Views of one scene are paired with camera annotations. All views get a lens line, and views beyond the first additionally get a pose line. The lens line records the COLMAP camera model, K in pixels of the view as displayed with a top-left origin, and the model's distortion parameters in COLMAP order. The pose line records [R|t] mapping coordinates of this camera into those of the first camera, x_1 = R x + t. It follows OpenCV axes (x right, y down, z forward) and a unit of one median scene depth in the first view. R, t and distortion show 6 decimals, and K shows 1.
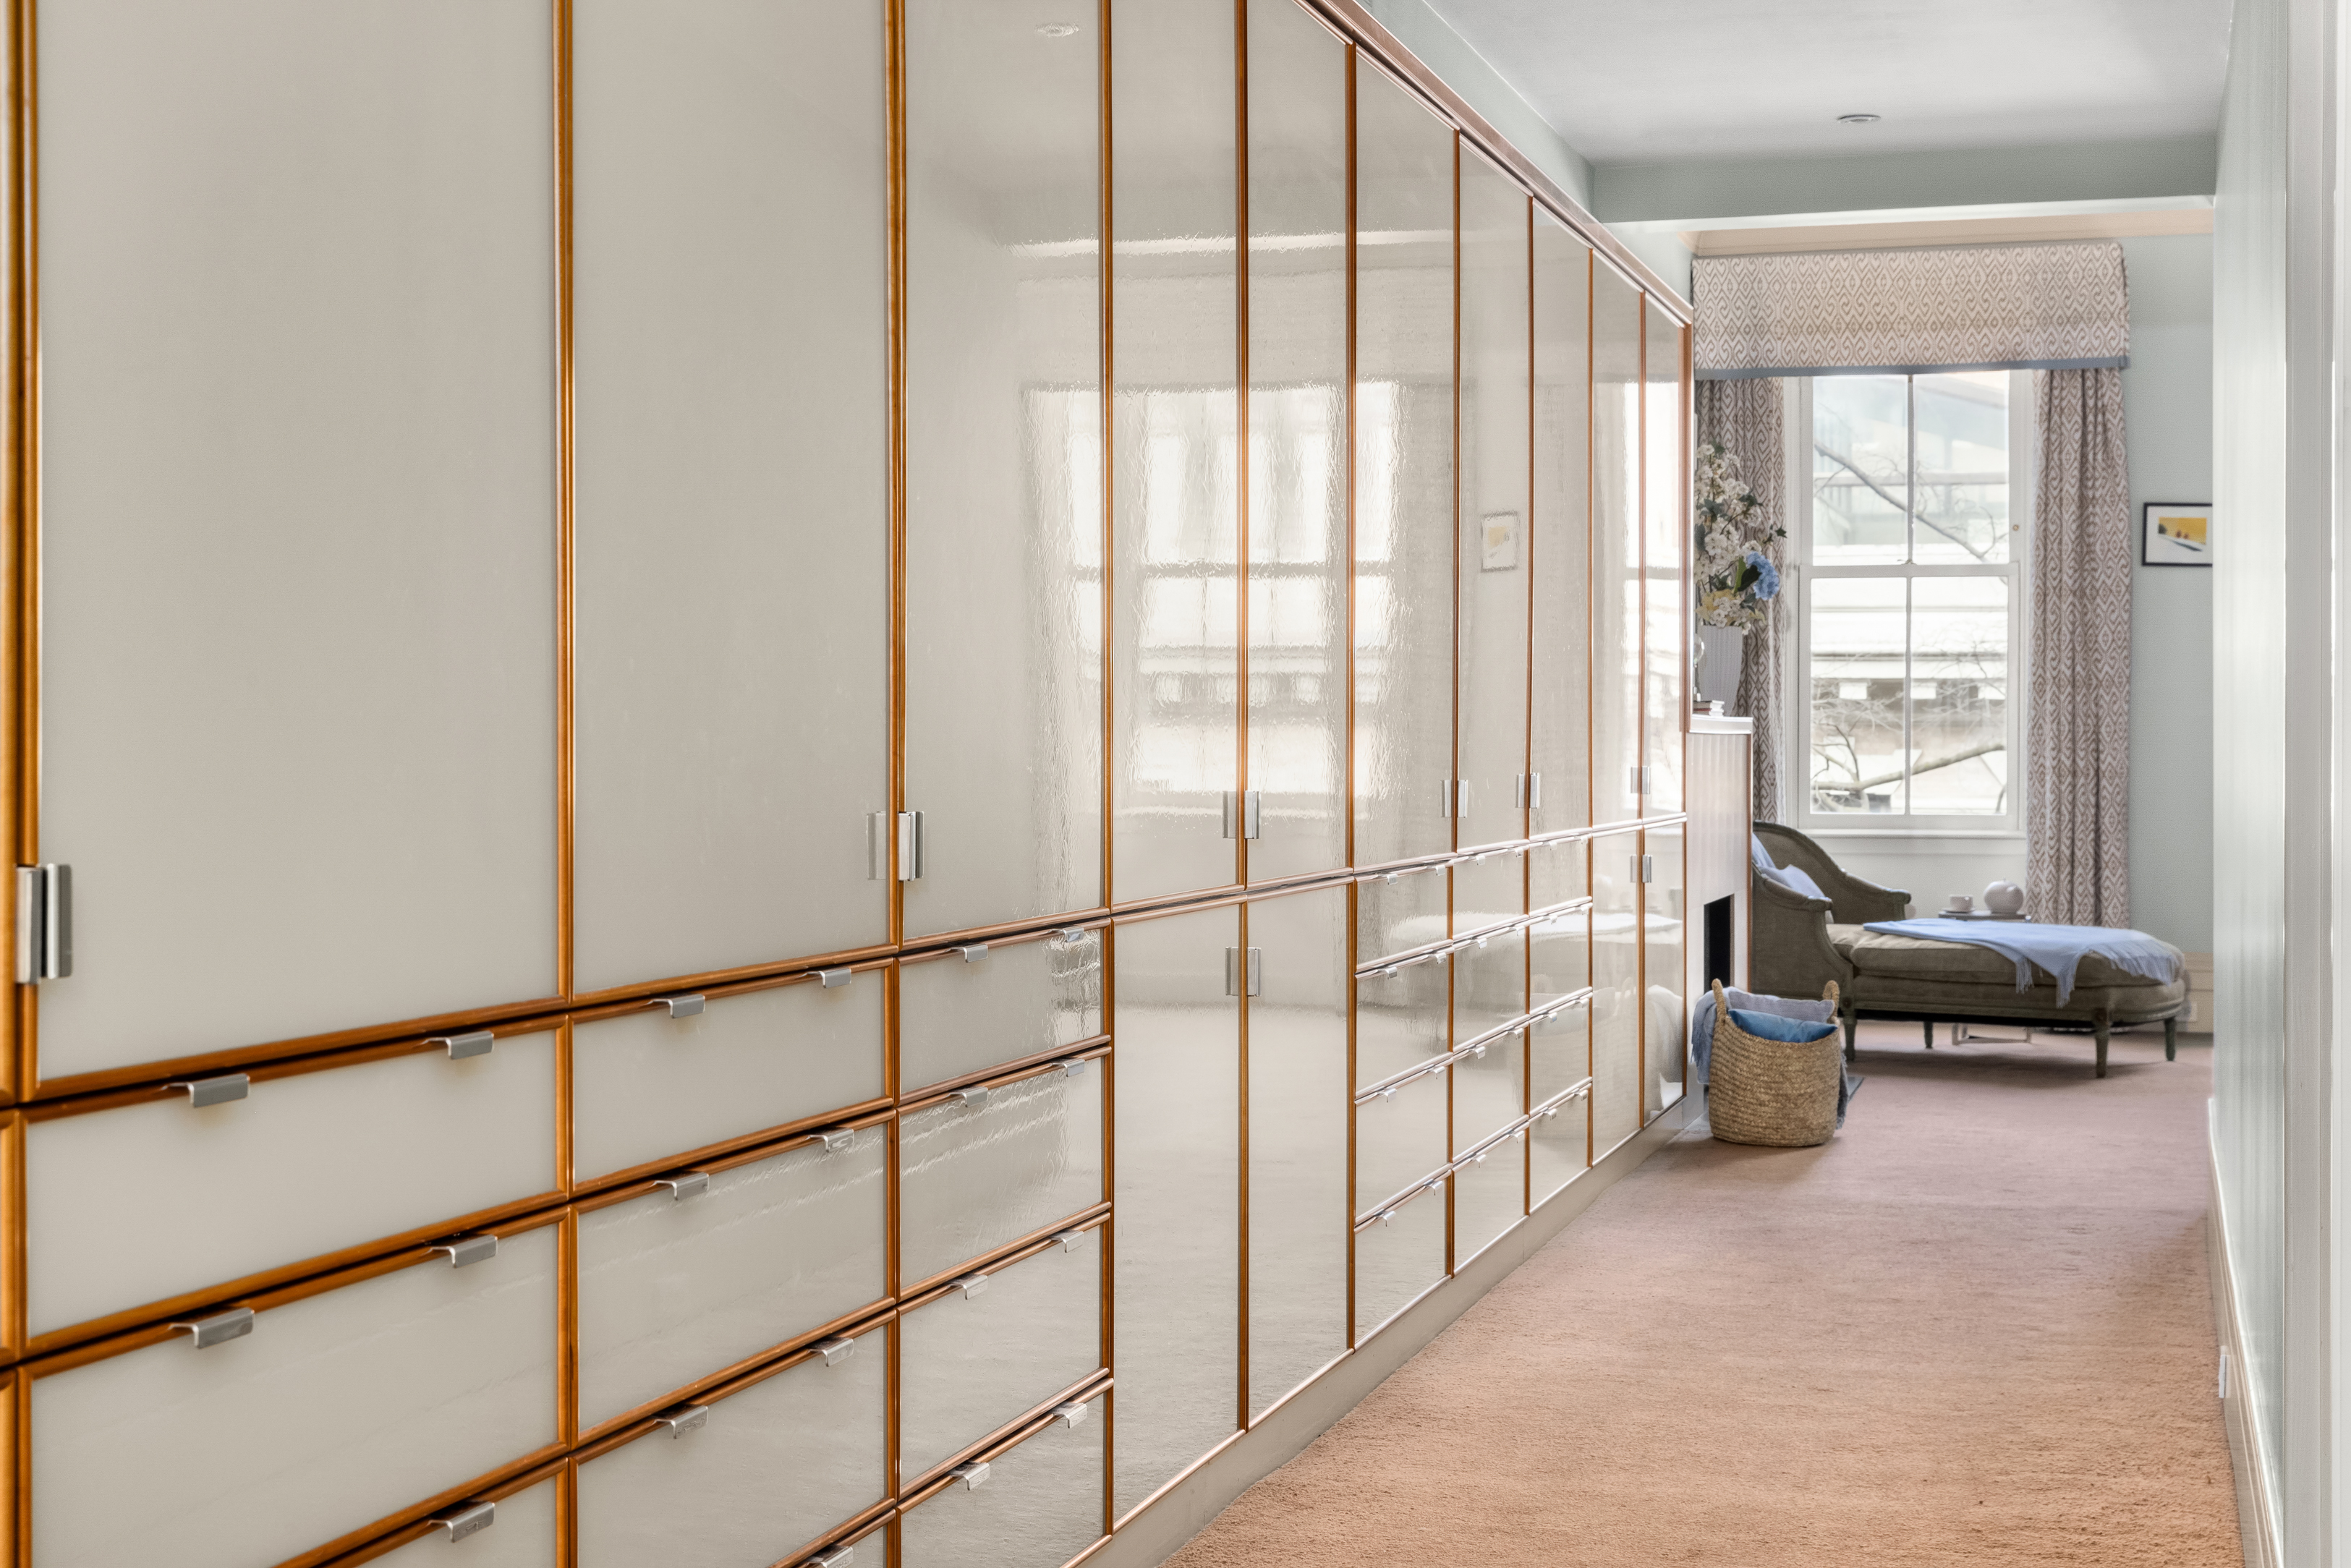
lens RADIAL K [[3412.6, 0, 1210.3], [0, 3412.6, 738.8], [0, 0, 1]] dist [-0.007188, 0.000000]
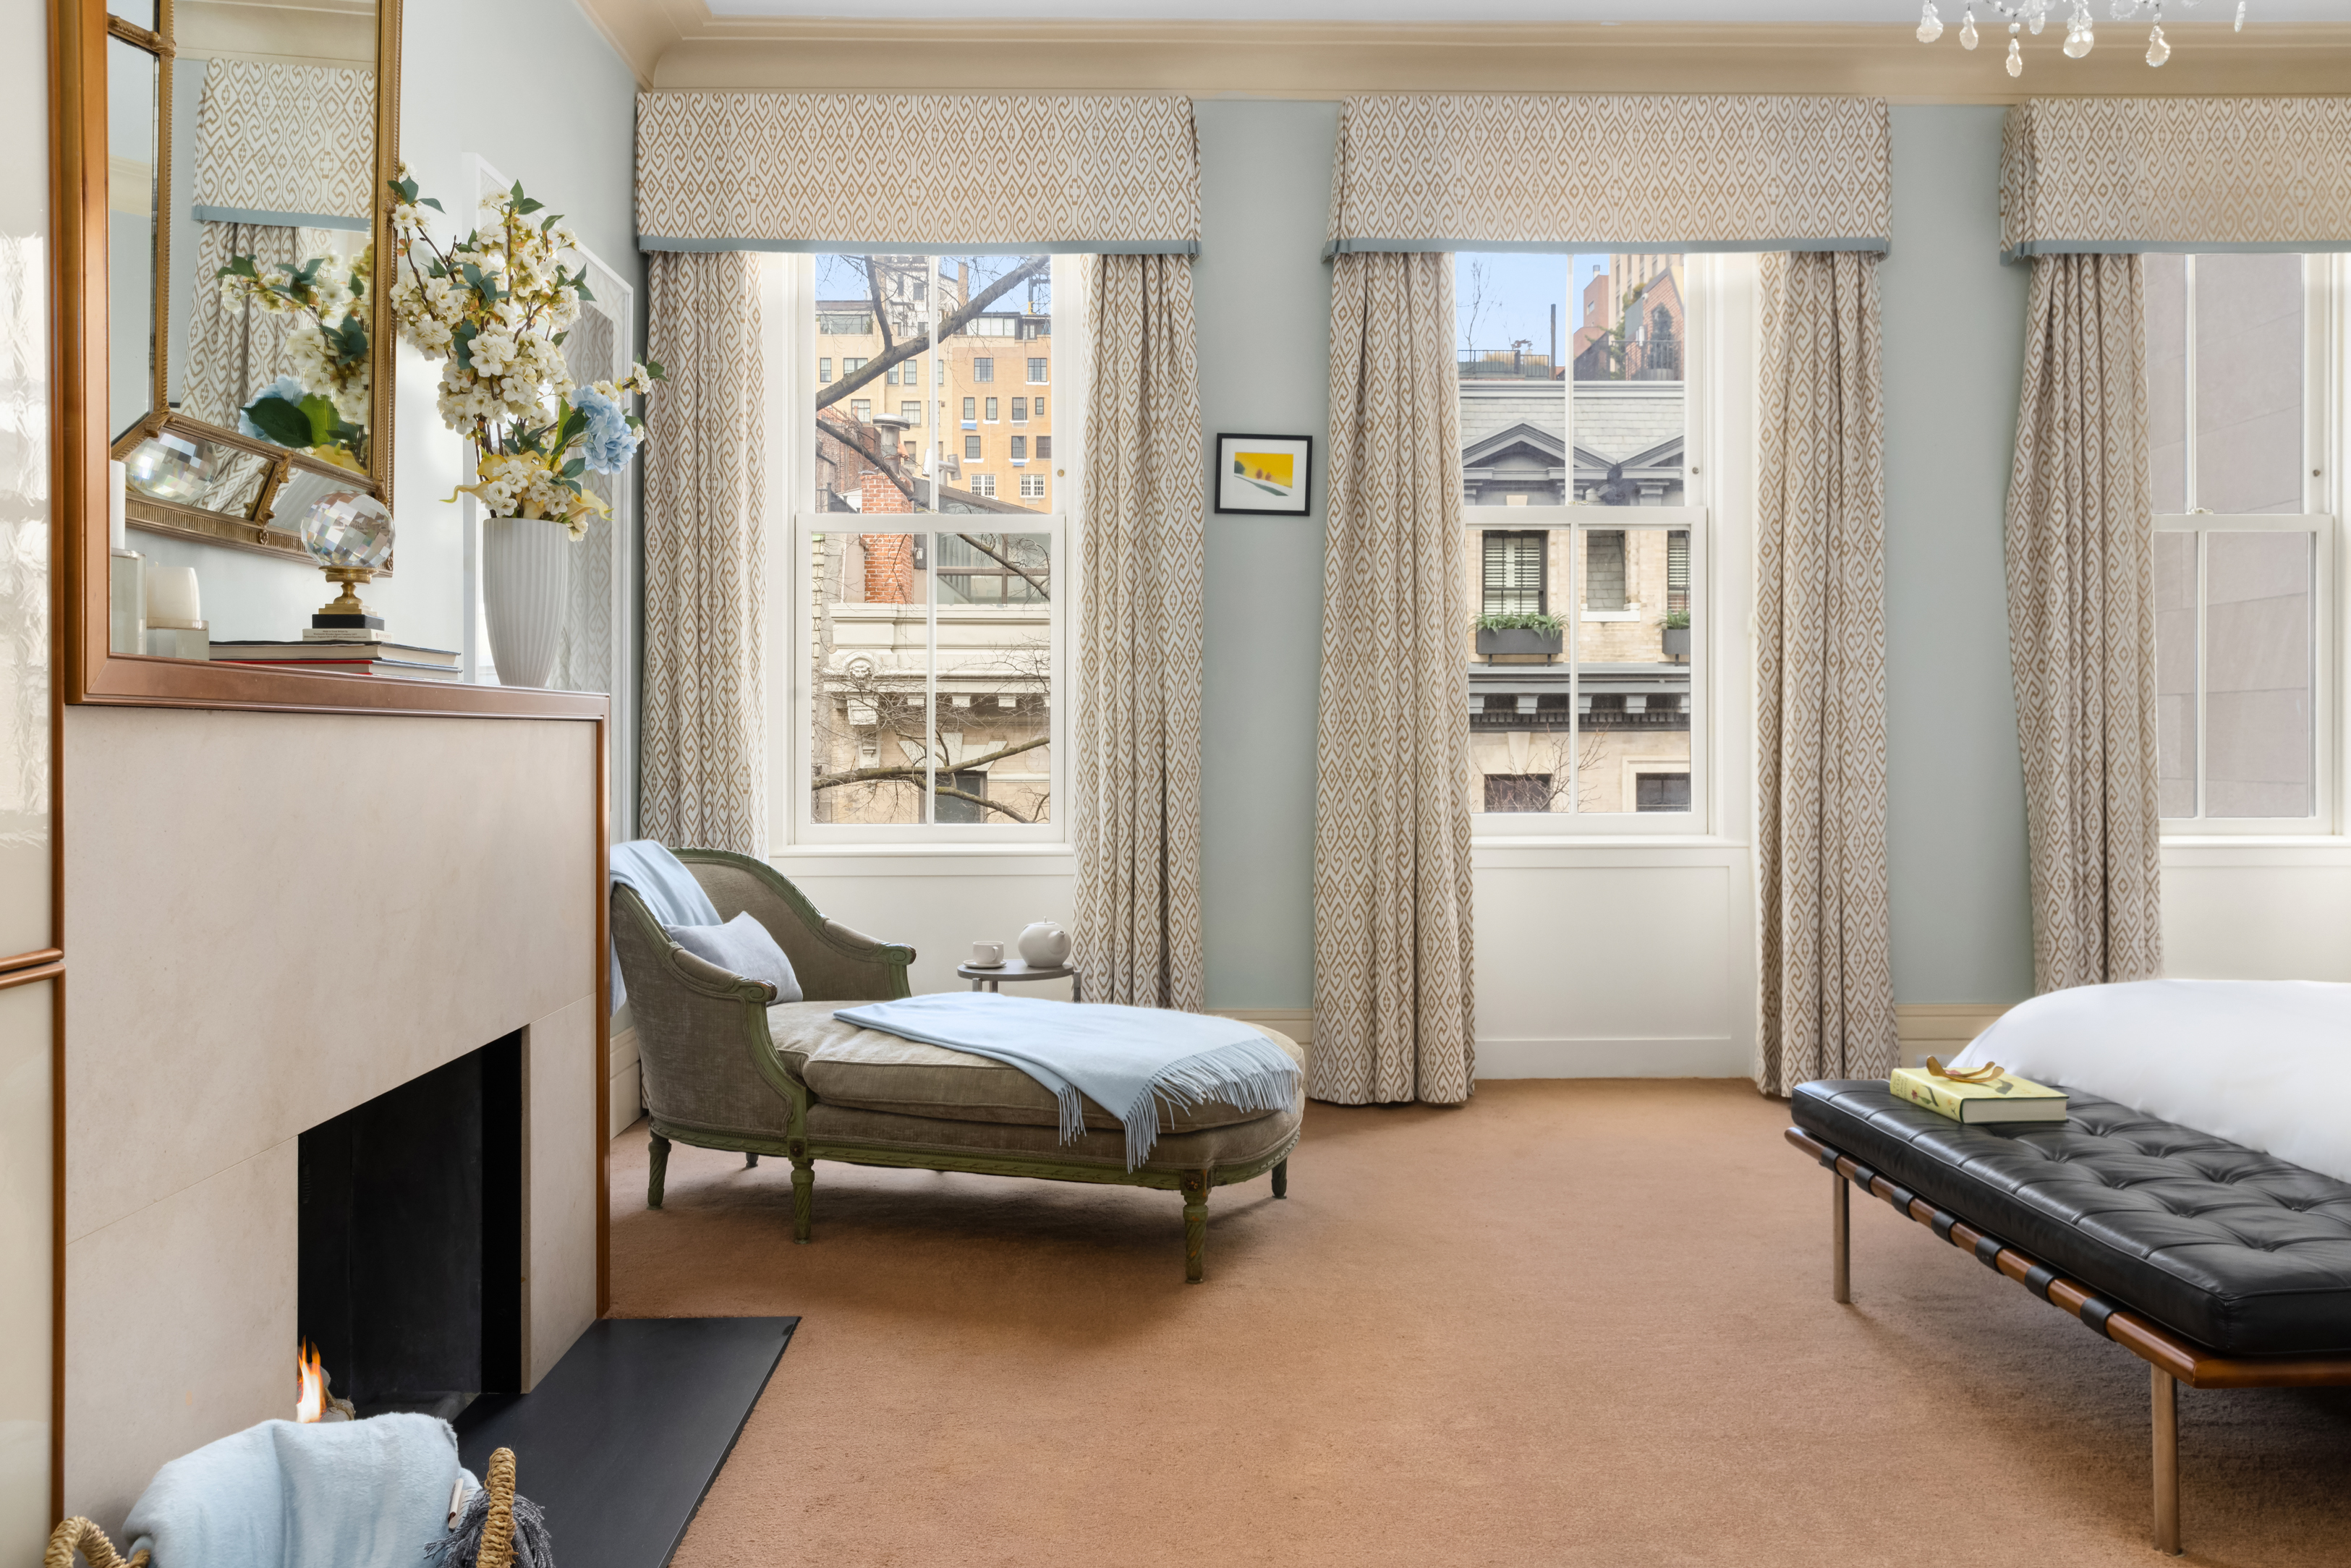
lens RADIAL K [[1785.7, 0, 1182.7], [0, 1785.7, 761.2], [0, 0, 1]] dist [0.011295, 0.004821]
pose [[0.956779, -0.006071, 0.290753, 0.145902], [0.001769, 0.999885, 0.015056, 0.000972], [-0.290811, -0.013891, 0.956680, 0.609251]]
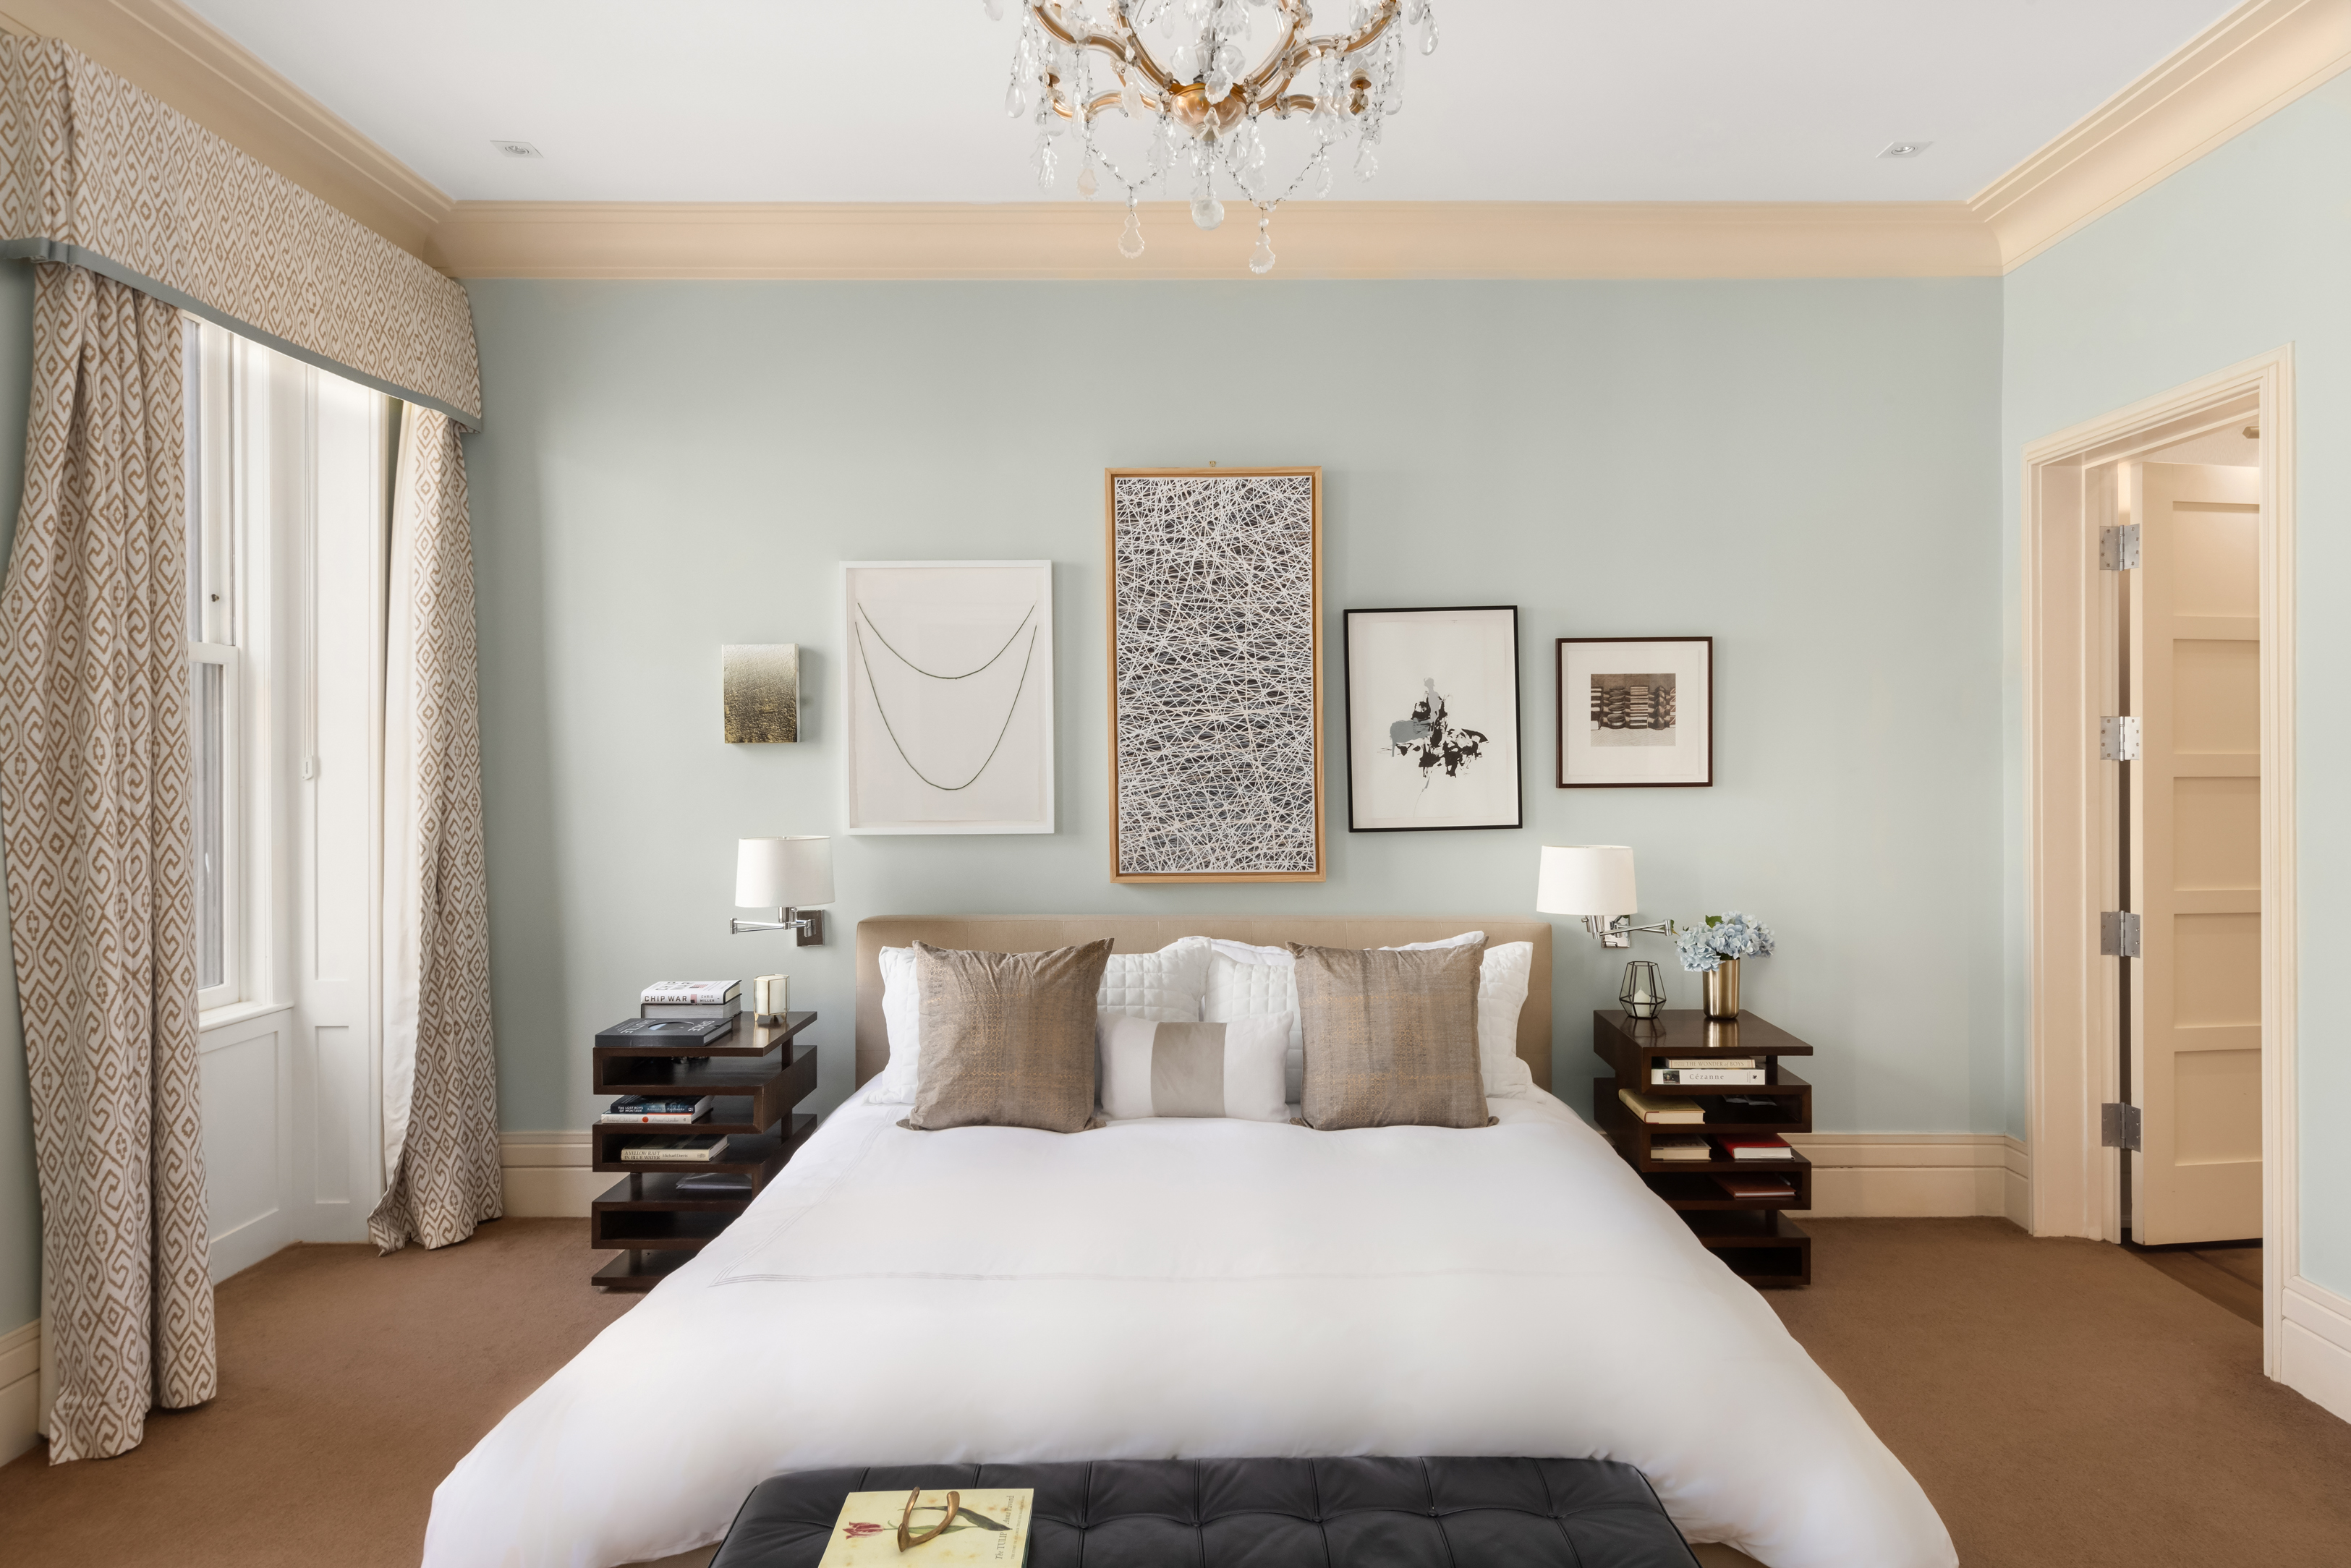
lens RADIAL K [[1437.9, 0, 1248.4], [0, 1437.9, 762.2], [0, 0, 1]] dist [0.003748, -0.000615]
pose [[-0.263552, -0.001992, 0.964643, 0.177859], [0.000985, 0.999997, 0.002334, -0.028680], [-0.964645, 0.001565, -0.263549, 0.826315]]
